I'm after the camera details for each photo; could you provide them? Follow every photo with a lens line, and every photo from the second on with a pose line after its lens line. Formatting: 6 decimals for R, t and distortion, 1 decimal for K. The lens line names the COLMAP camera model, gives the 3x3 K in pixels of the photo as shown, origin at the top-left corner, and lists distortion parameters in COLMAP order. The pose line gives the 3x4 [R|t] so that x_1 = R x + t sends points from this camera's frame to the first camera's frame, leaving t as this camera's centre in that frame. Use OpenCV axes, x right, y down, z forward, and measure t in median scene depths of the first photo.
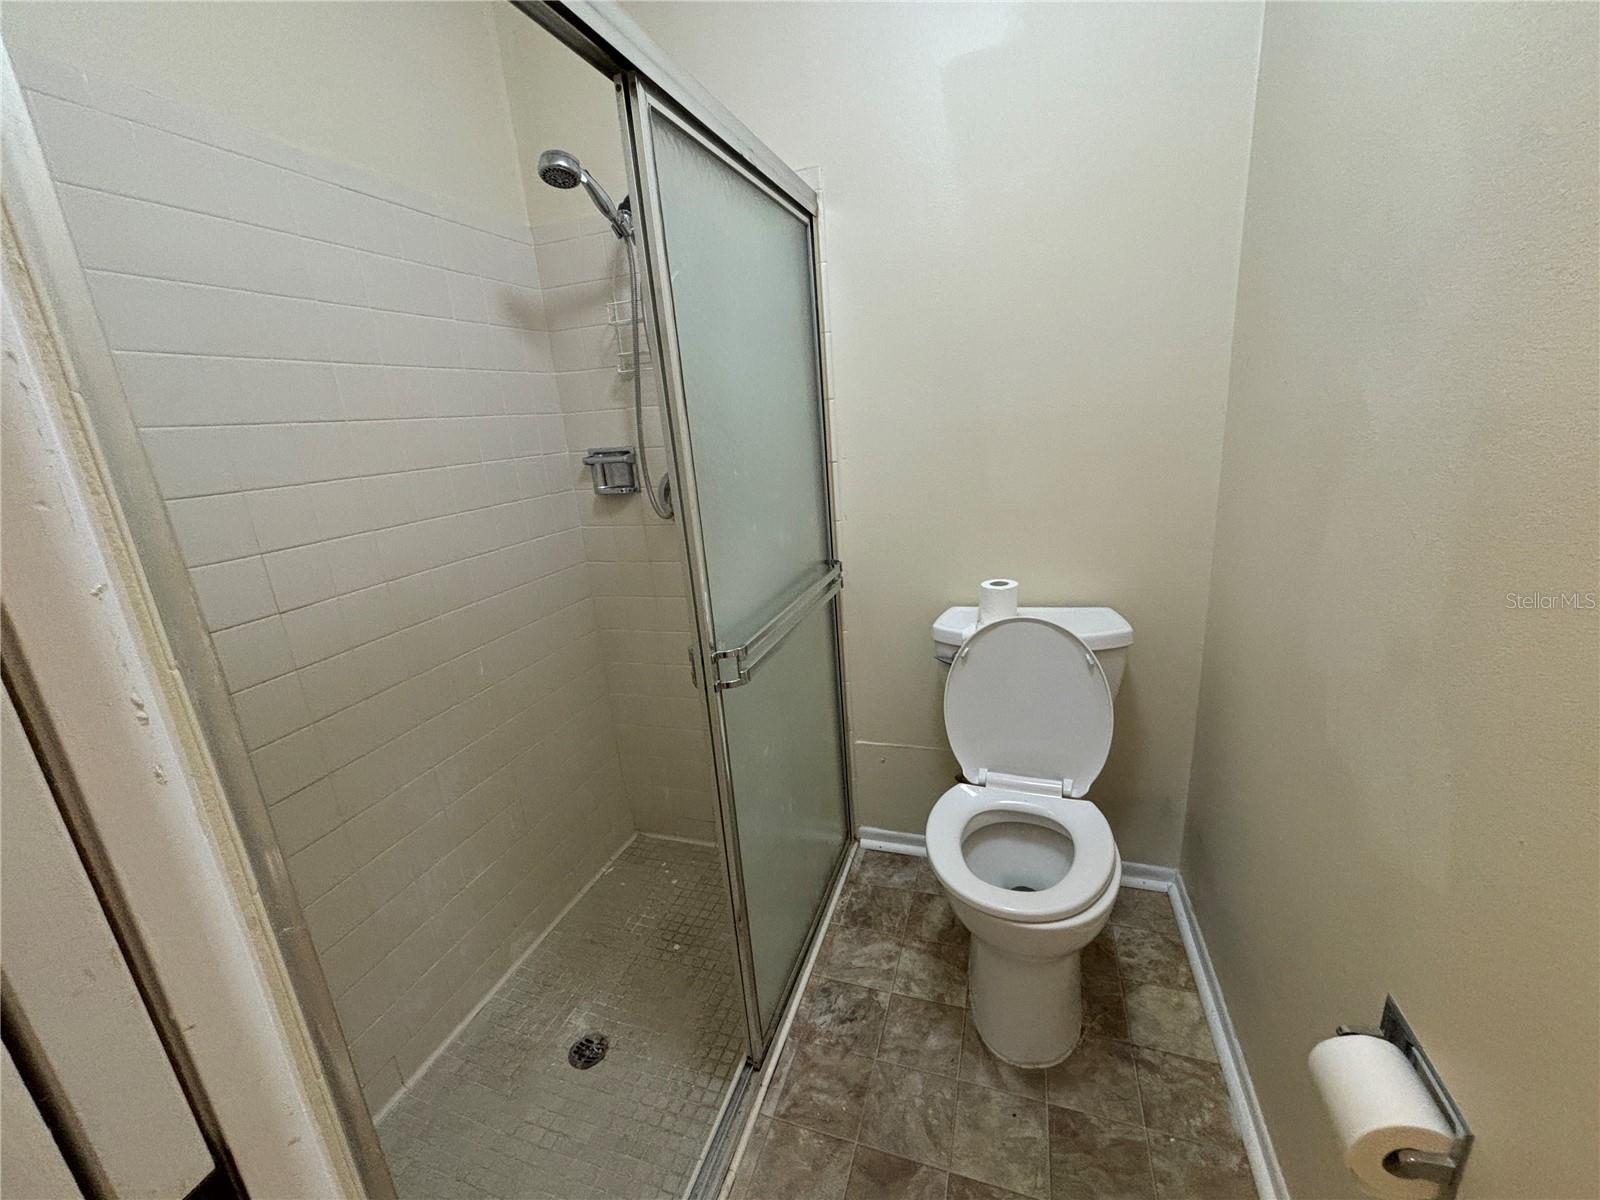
lens RADIAL K [[642.7, 0, 800.0], [0, 642.7, 600.0], [0, 0, 1]] dist [-0.011787, 0.007529]
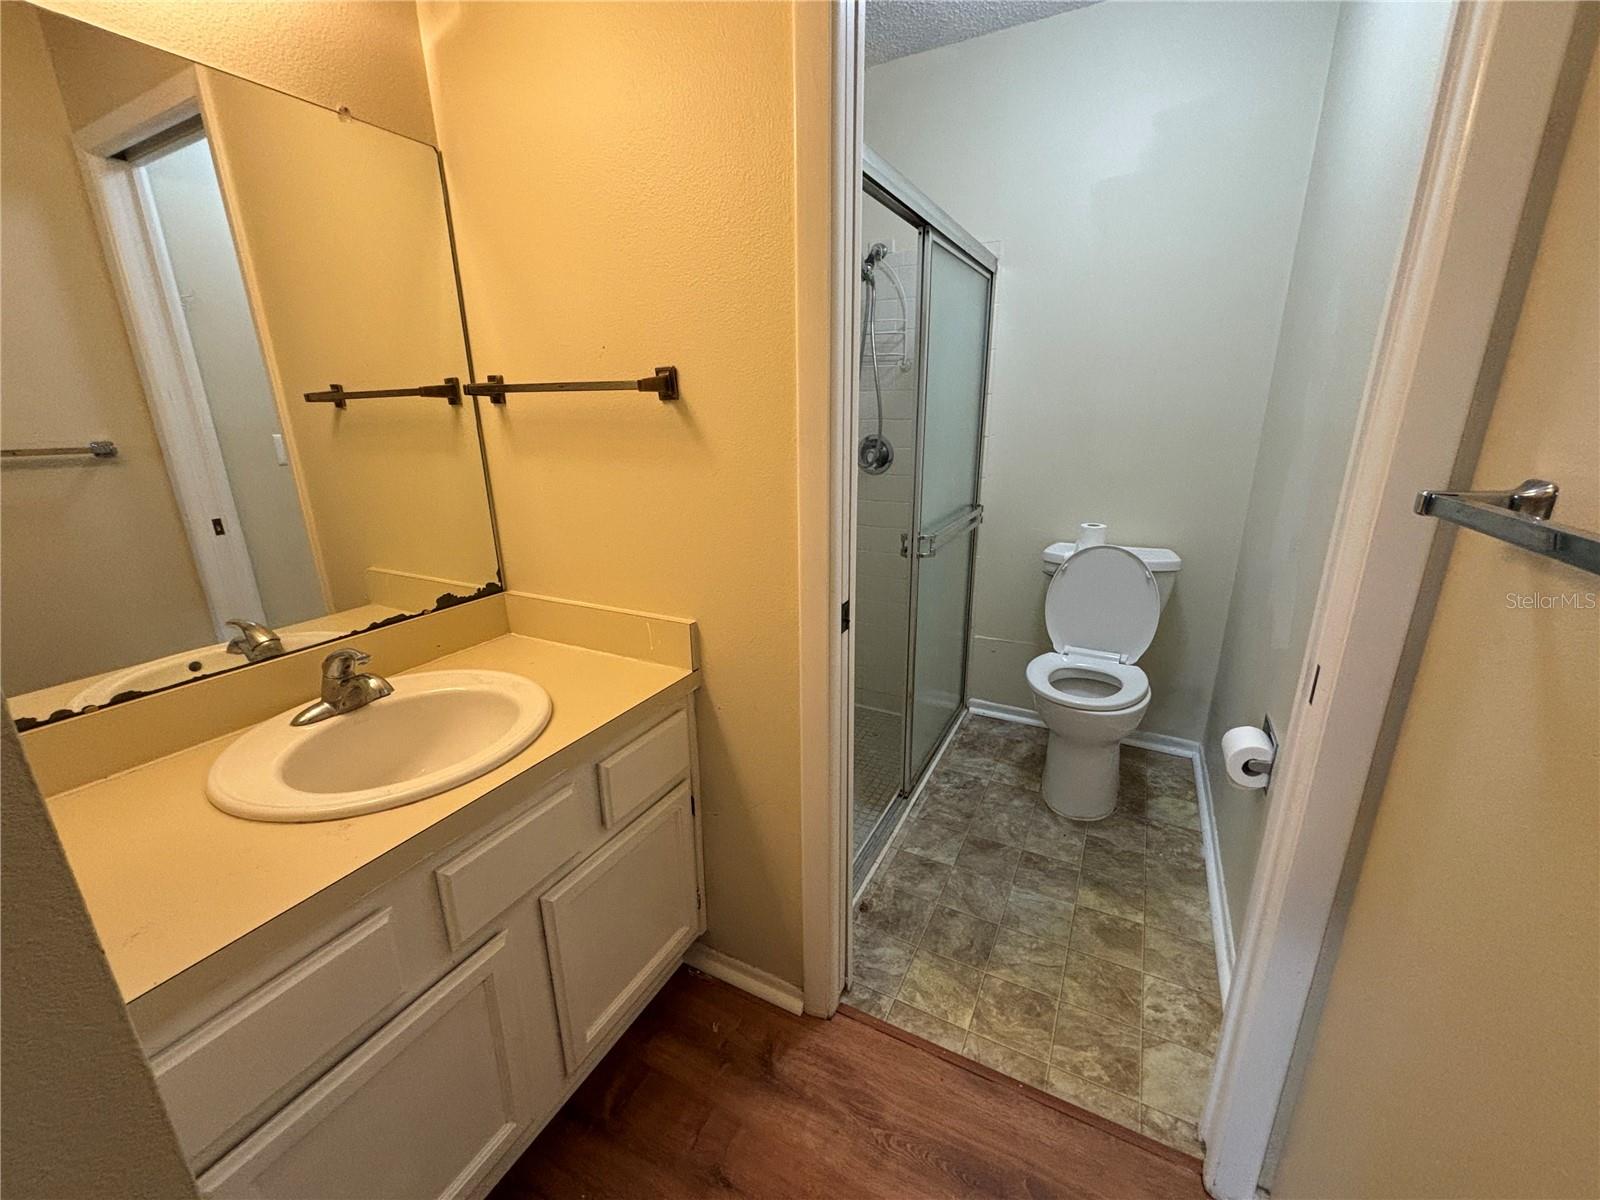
lens RADIAL K [[645.5, 0, 800.9], [0, 645.5, 598.3], [0, 0, 1]] dist [-0.000350, 0.000215]
pose [[0.986409, 0.105853, -0.125671, -0.167103], [-0.103070, 0.994267, 0.028463, 0.186247], [0.127963, -0.015123, 0.991664, -0.635064]]
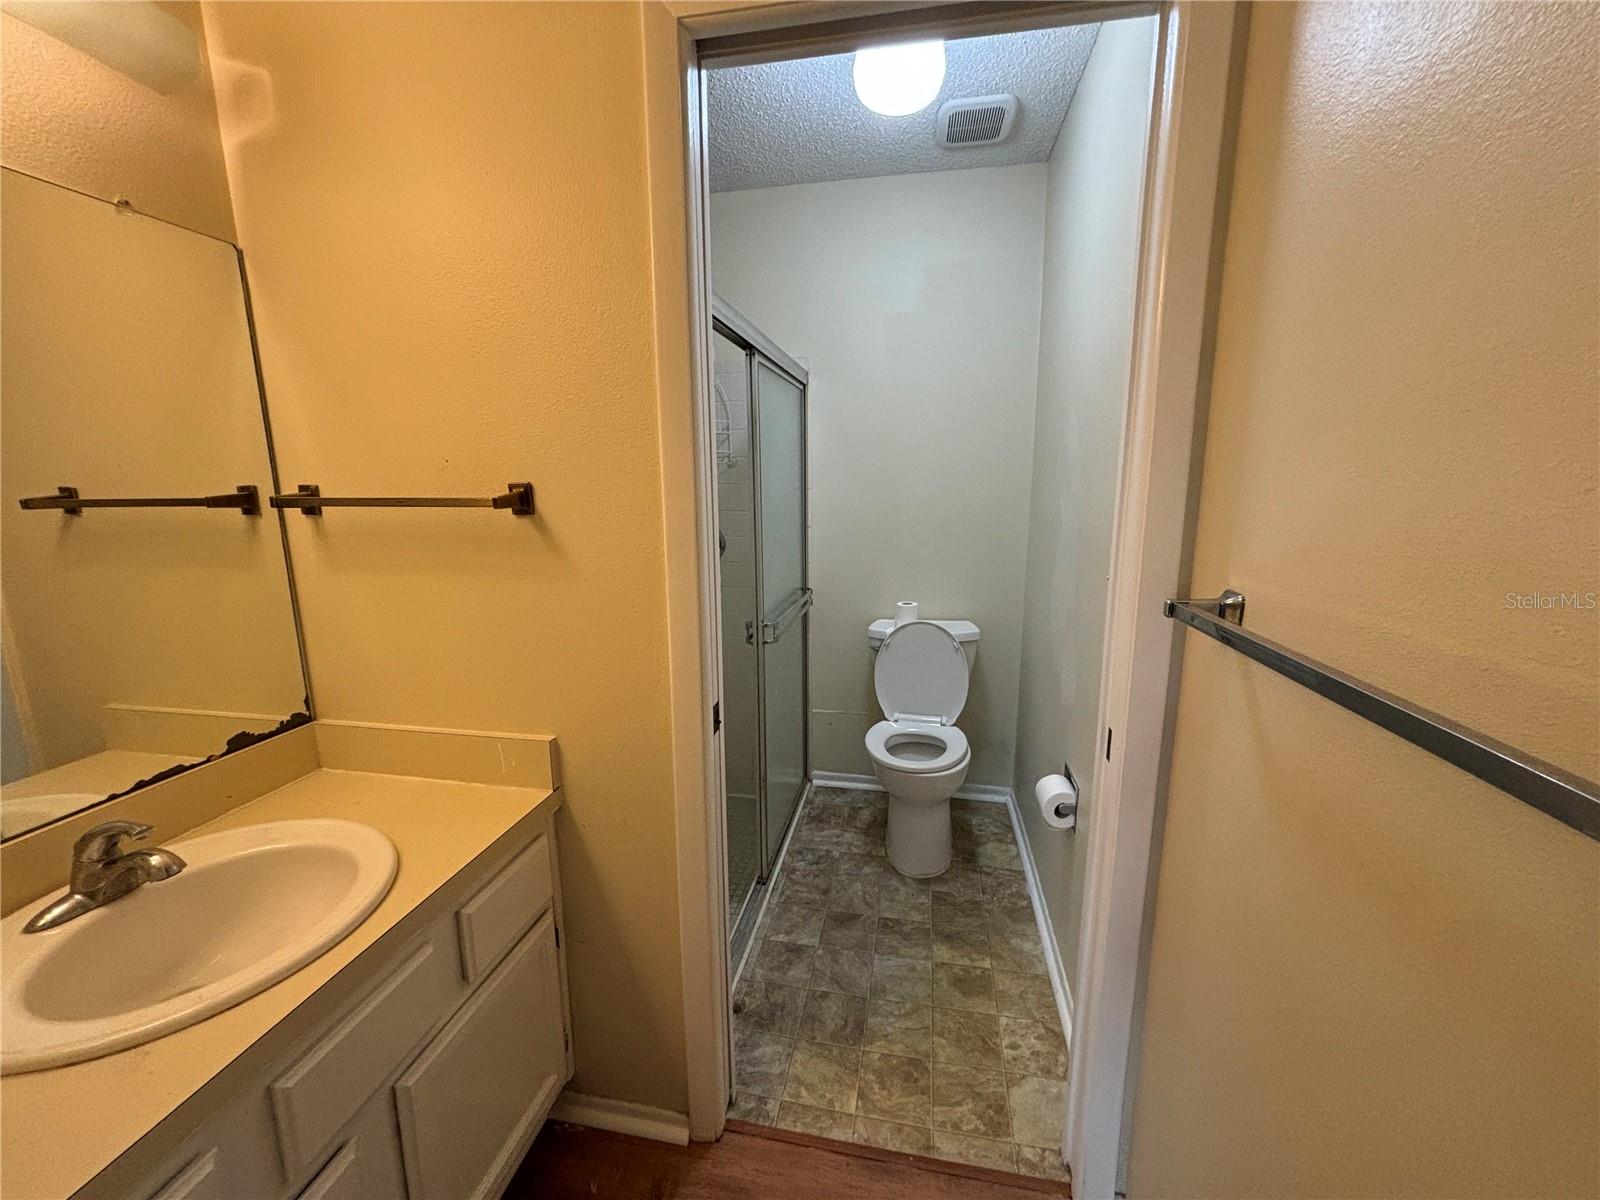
lens RADIAL K [[647.3, 0, 798.6], [0, 647.3, 597.7], [0, 0, 1]] dist [-0.011732, 0.007613]
pose [[0.988256, 0.044536, 0.146171, -0.239106], [-0.030213, 0.994650, -0.098783, 0.147262], [-0.149788, 0.093207, 0.984315, -0.682016]]
